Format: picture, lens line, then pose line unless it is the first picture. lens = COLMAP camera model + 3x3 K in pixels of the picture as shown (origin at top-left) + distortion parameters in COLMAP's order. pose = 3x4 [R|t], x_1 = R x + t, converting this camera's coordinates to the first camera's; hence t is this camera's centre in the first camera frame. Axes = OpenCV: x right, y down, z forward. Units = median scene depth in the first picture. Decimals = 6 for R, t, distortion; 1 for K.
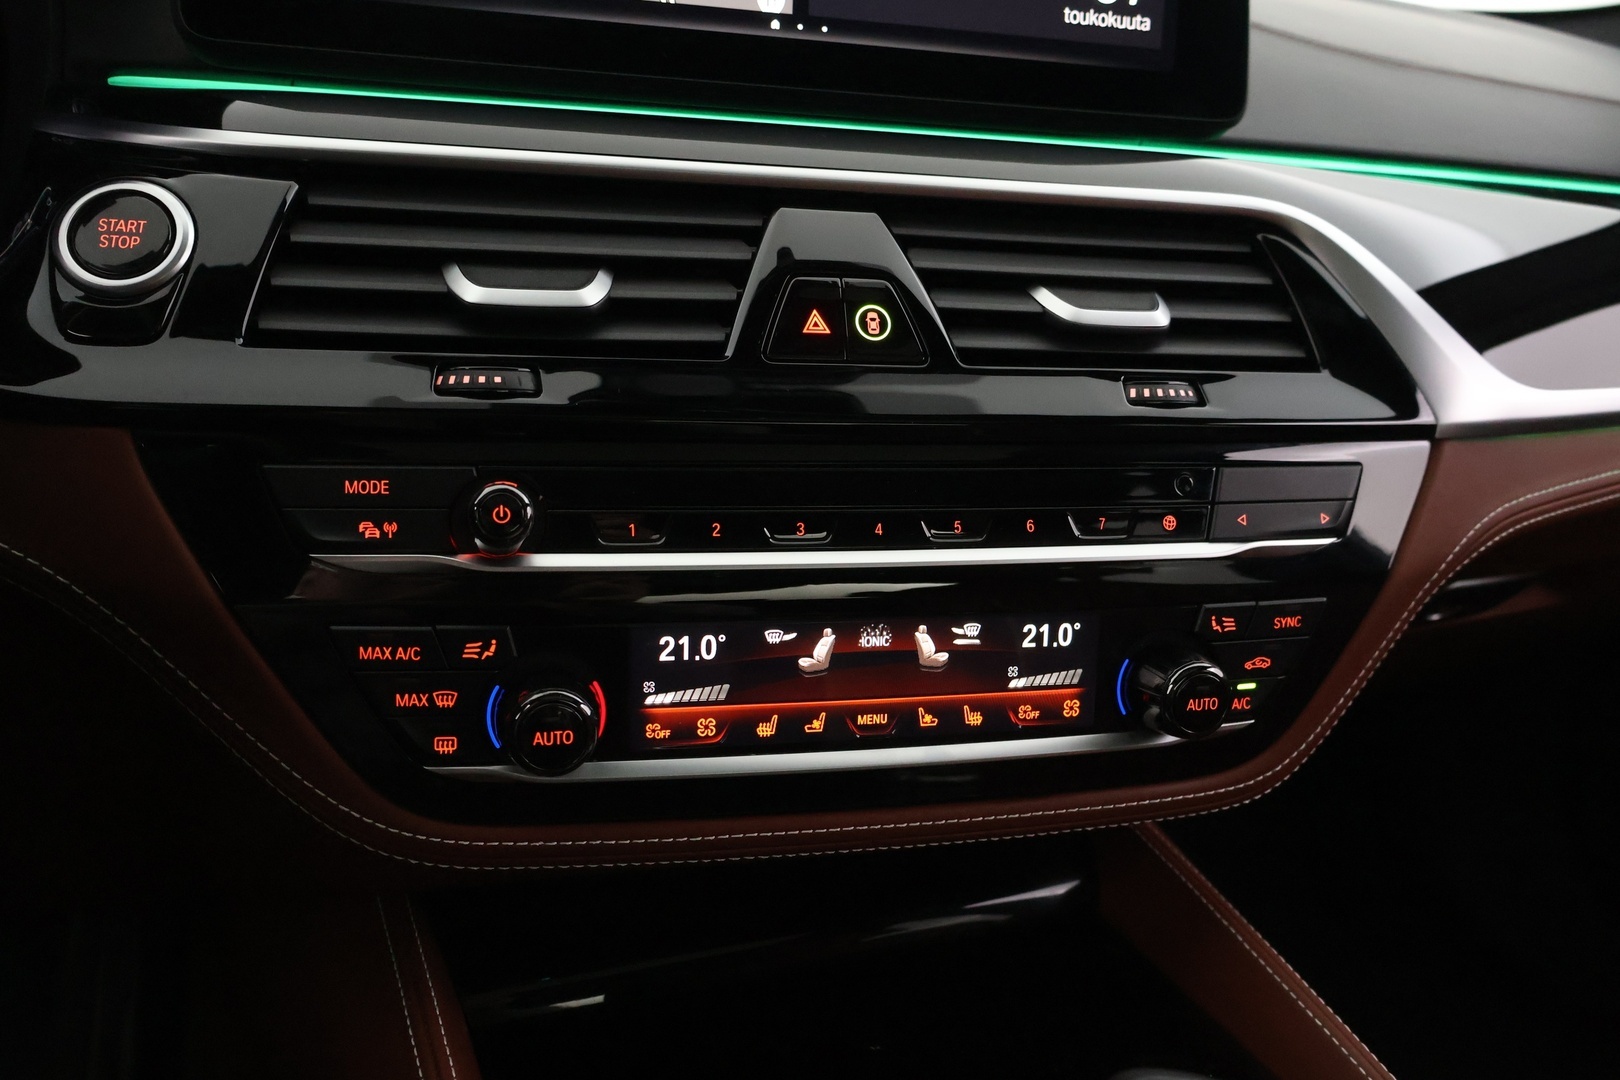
lens RADIAL K [[1339.9, 0, 805.6], [0, 1339.9, 537.3], [0, 0, 1]] dist [-0.004732, 0.014917]
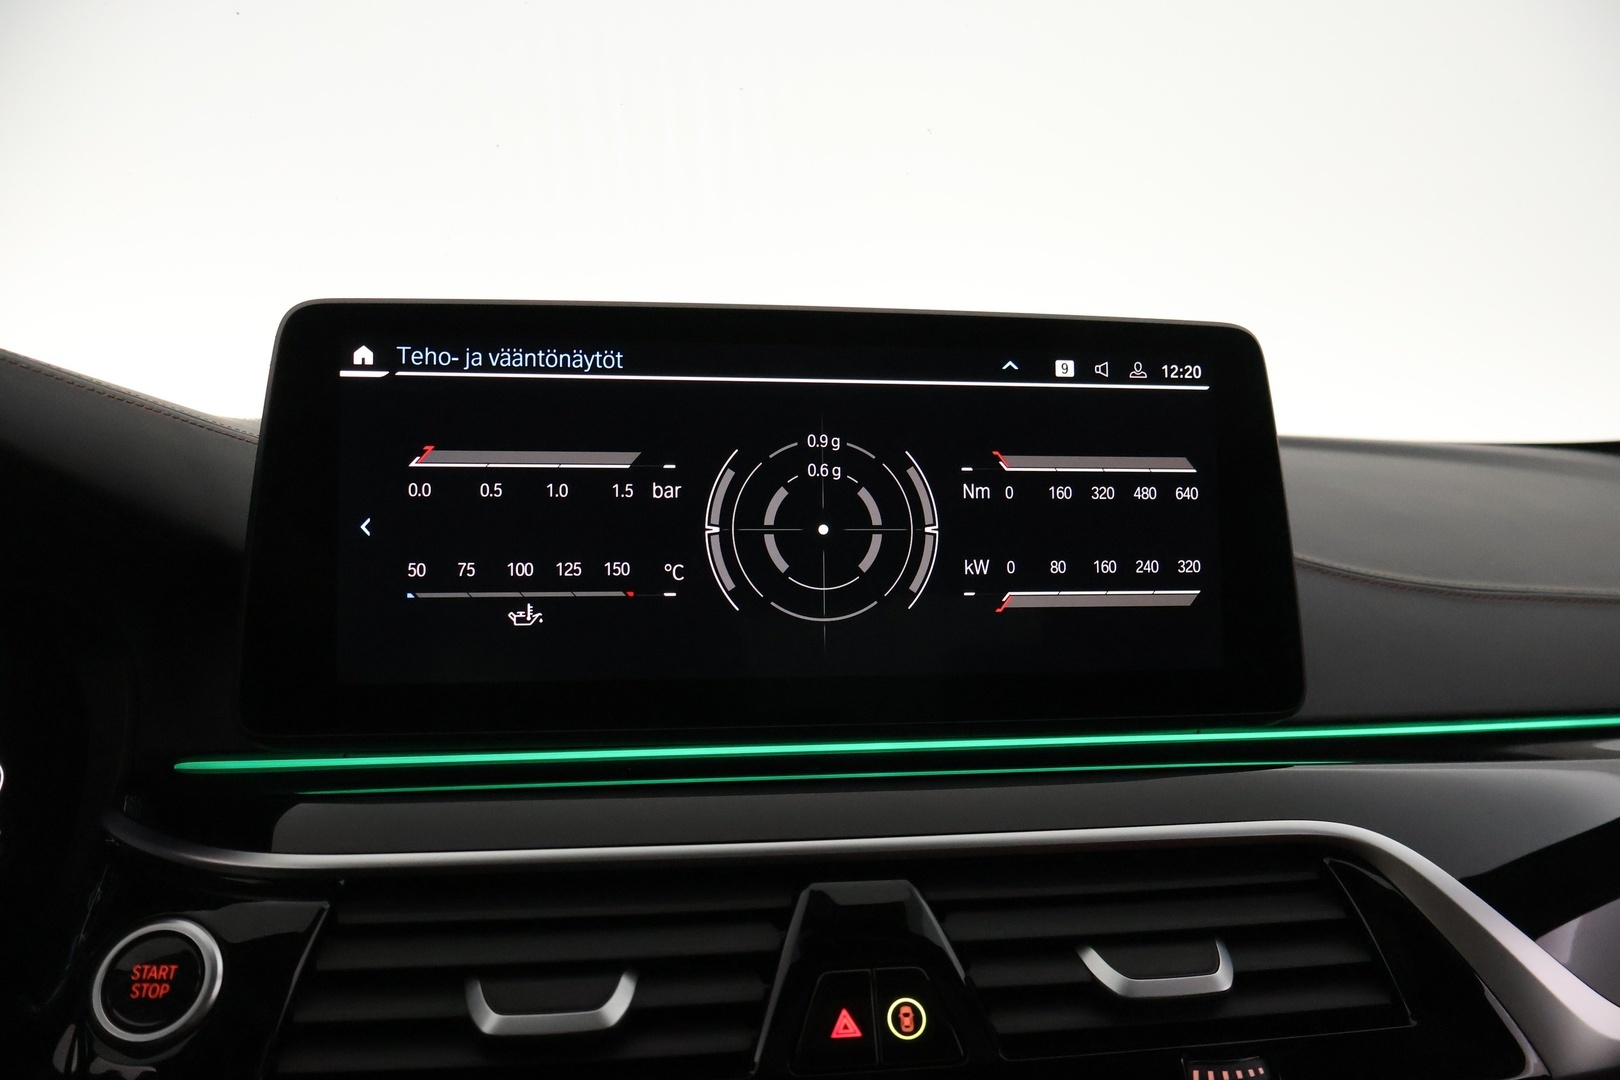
lens RADIAL K [[1339.9, 0, 813.6], [0, 1339.9, 536.3], [0, 0, 1]] dist [-0.004732, 0.014917]
pose [[0.993972, -0.050194, -0.097473, 0.094777], [0.028065, 0.975911, -0.216356, -0.291504], [0.105985, 0.212316, 0.971437, -0.007014]]
